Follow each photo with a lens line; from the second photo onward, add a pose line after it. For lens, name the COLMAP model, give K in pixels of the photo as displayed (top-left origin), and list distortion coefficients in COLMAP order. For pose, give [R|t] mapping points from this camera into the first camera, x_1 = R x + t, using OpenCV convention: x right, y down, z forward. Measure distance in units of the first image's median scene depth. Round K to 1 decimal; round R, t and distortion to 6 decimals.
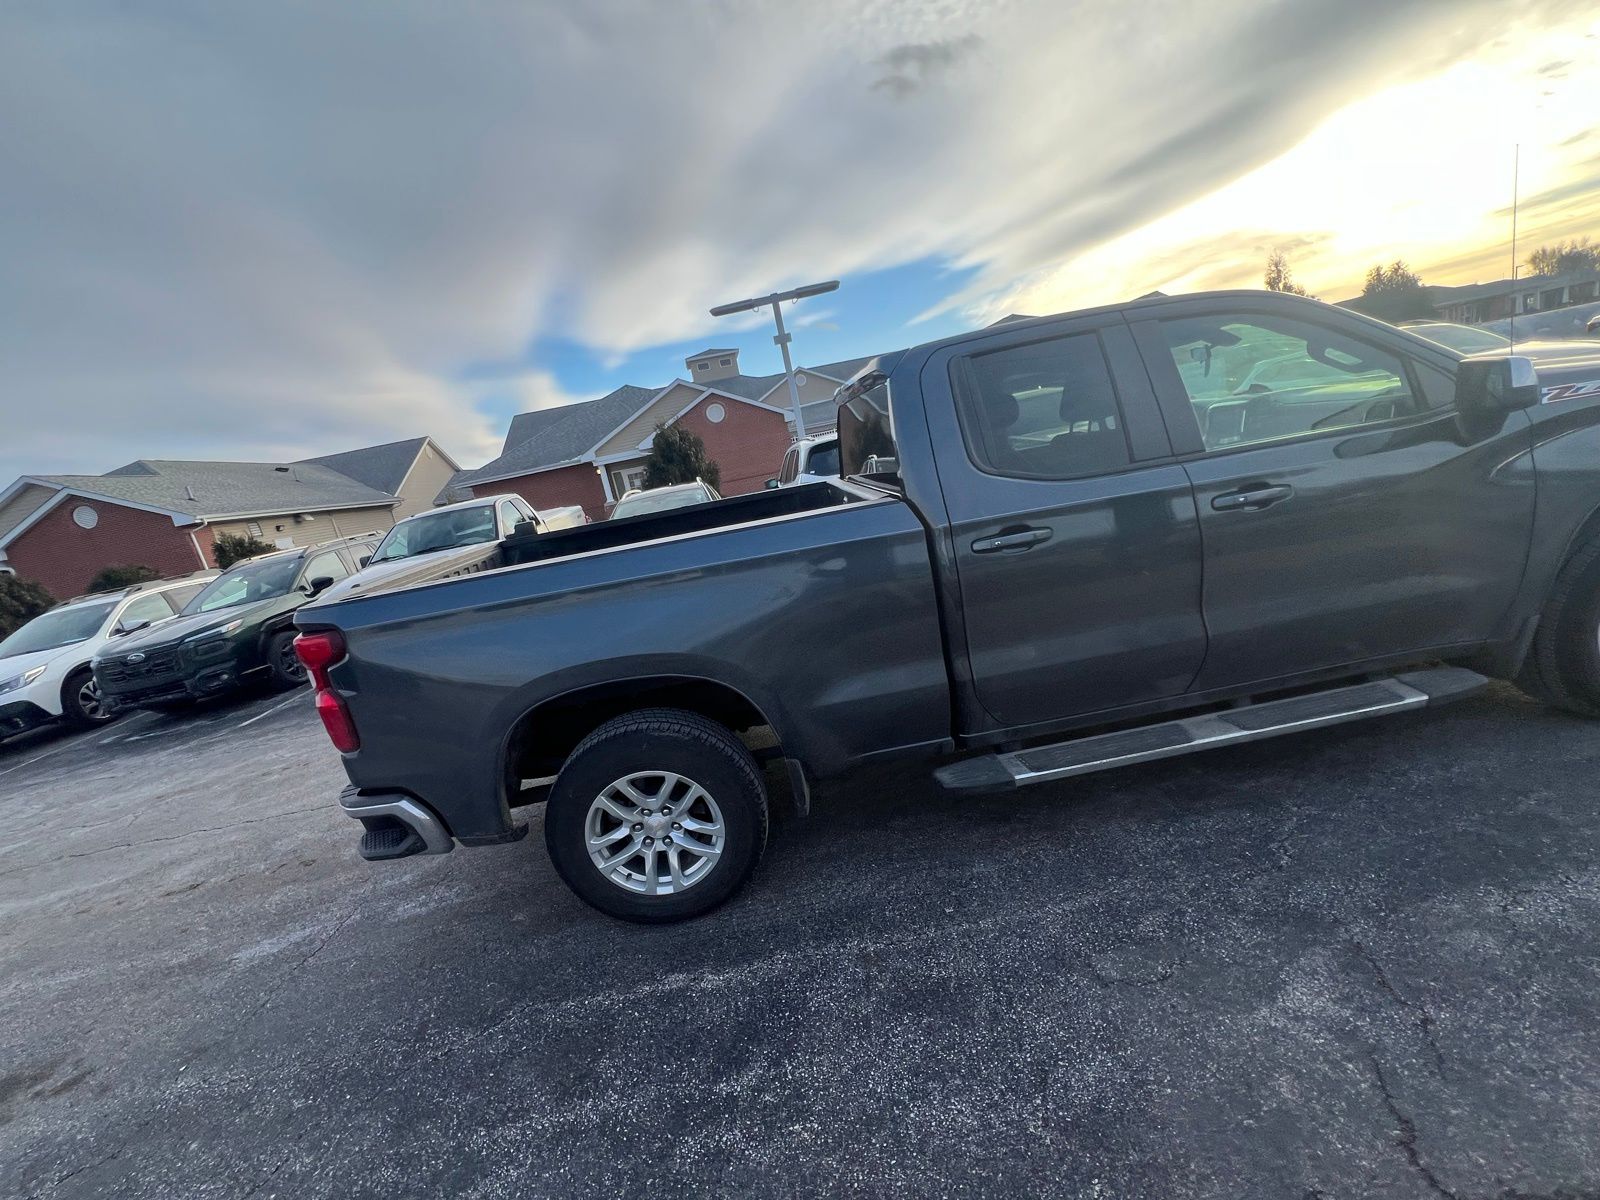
lens RADIAL K [[635.4, 0, 793.6], [0, 635.4, 600.4], [0, 0, 1]] dist [-0.002240, 0.000405]
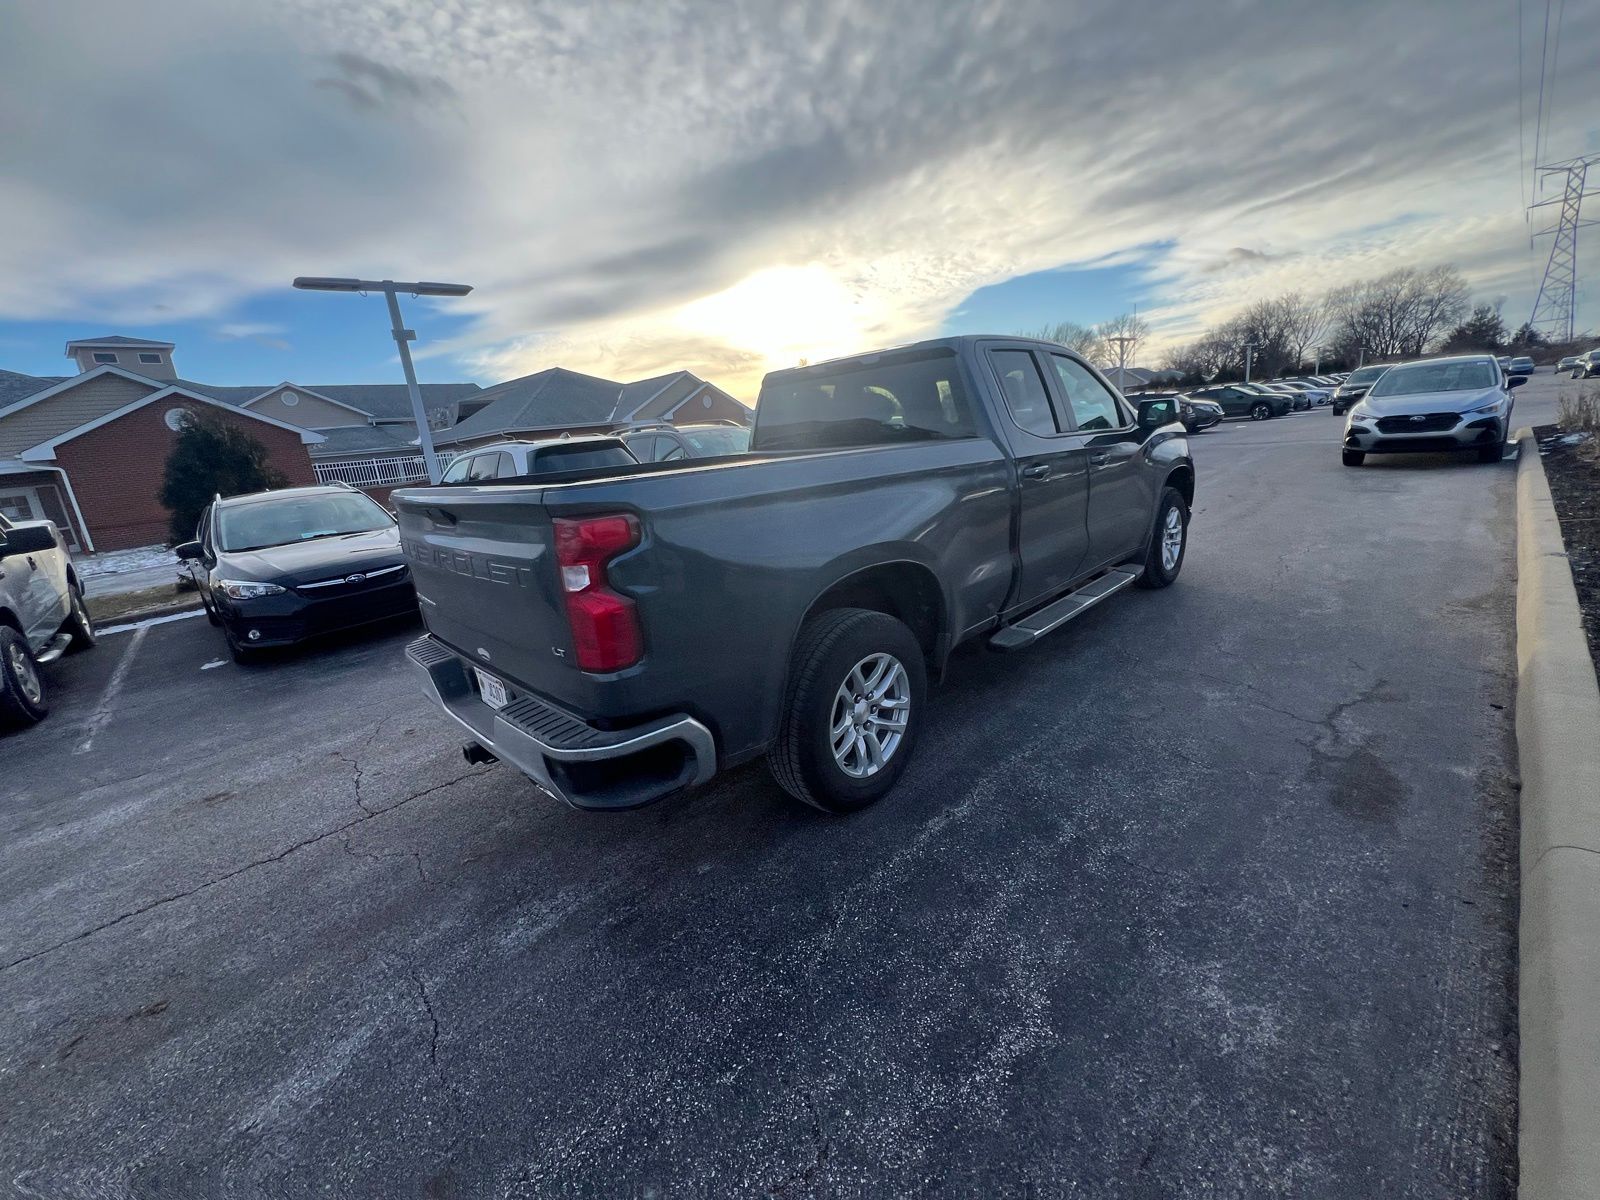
lens RADIAL K [[635.4, 0, 796.9], [0, 635.4, 604.4], [0, 0, 1]] dist [-0.002240, 0.000405]
pose [[0.748925, -0.055519, 0.660324, -1.074346], [0.108542, 0.993303, -0.039592, 0.215092], [-0.653704, 0.101324, 0.749936, 0.251849]]
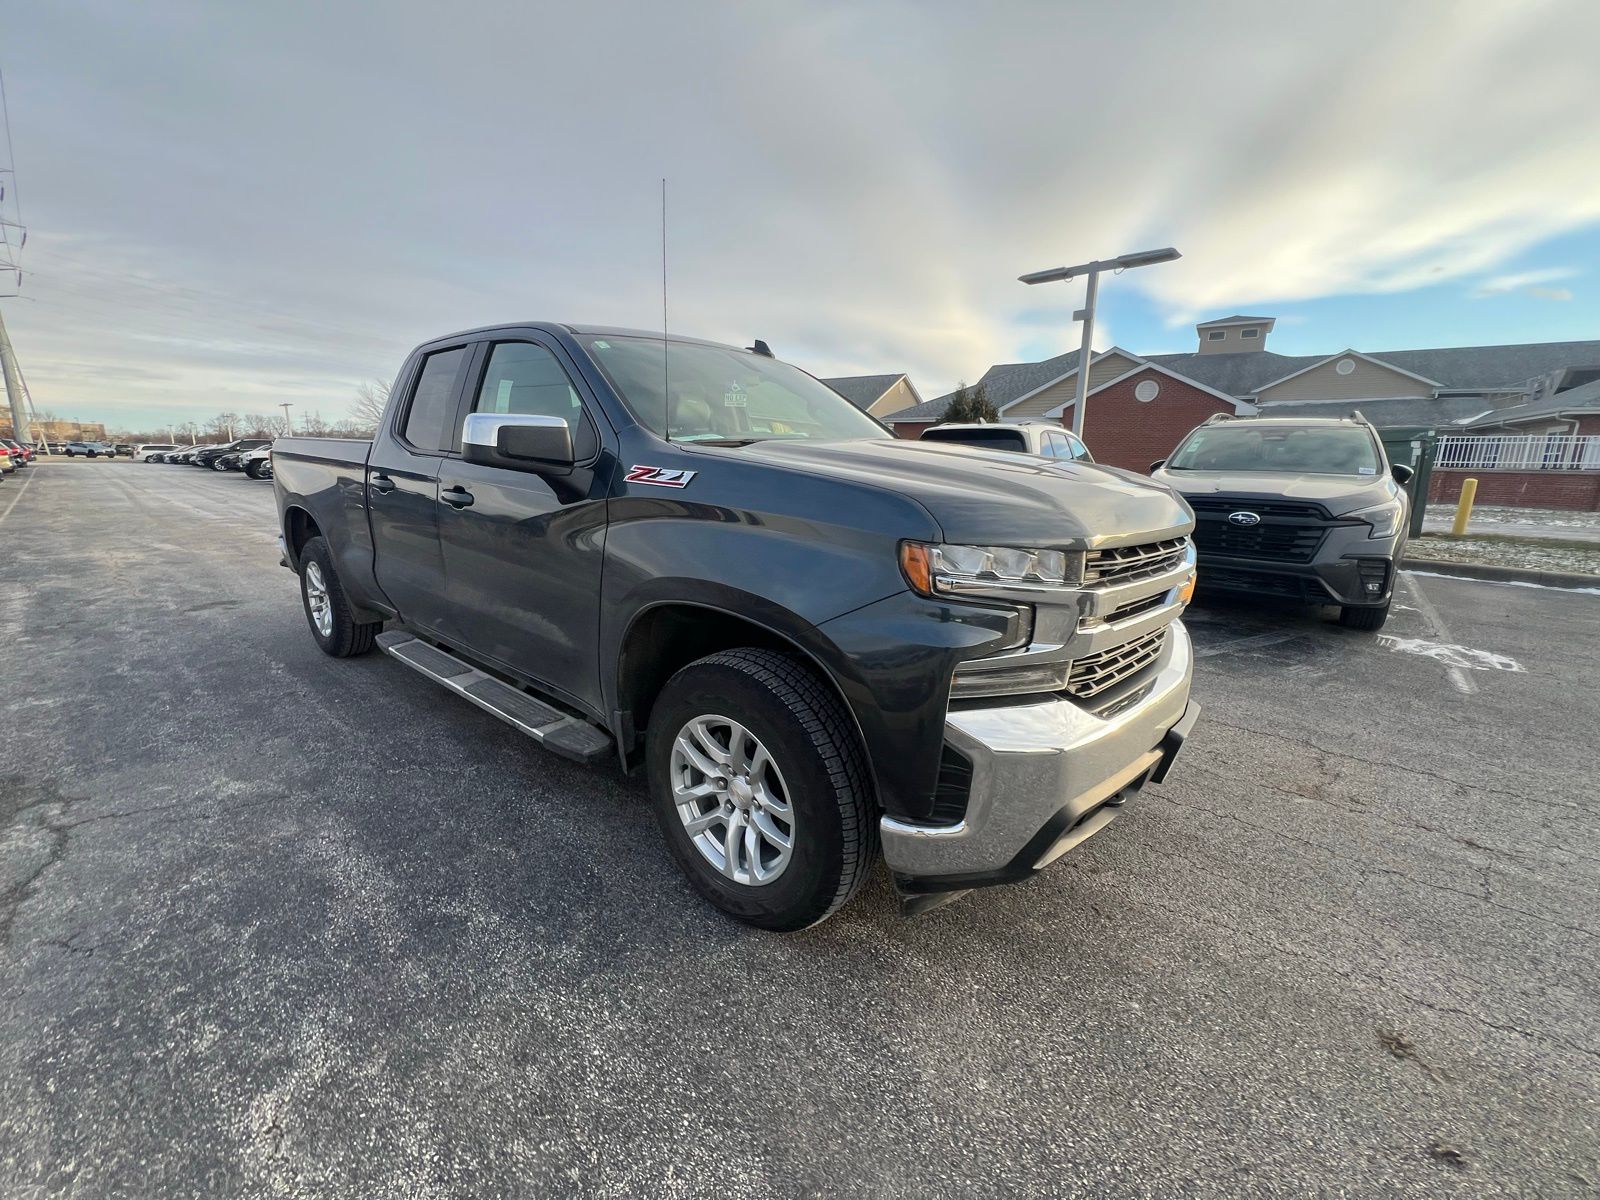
lens RADIAL K [[635.4, 0, 796.1], [0, 635.4, 603.4], [0, 0, 1]] dist [-0.002240, 0.000405]
pose [[0.717405, 0.351762, -0.601326, 1.930445], [-0.307953, 0.934375, 0.179188, -0.379994], [0.624896, 0.056630, 0.778652, 0.460250]]
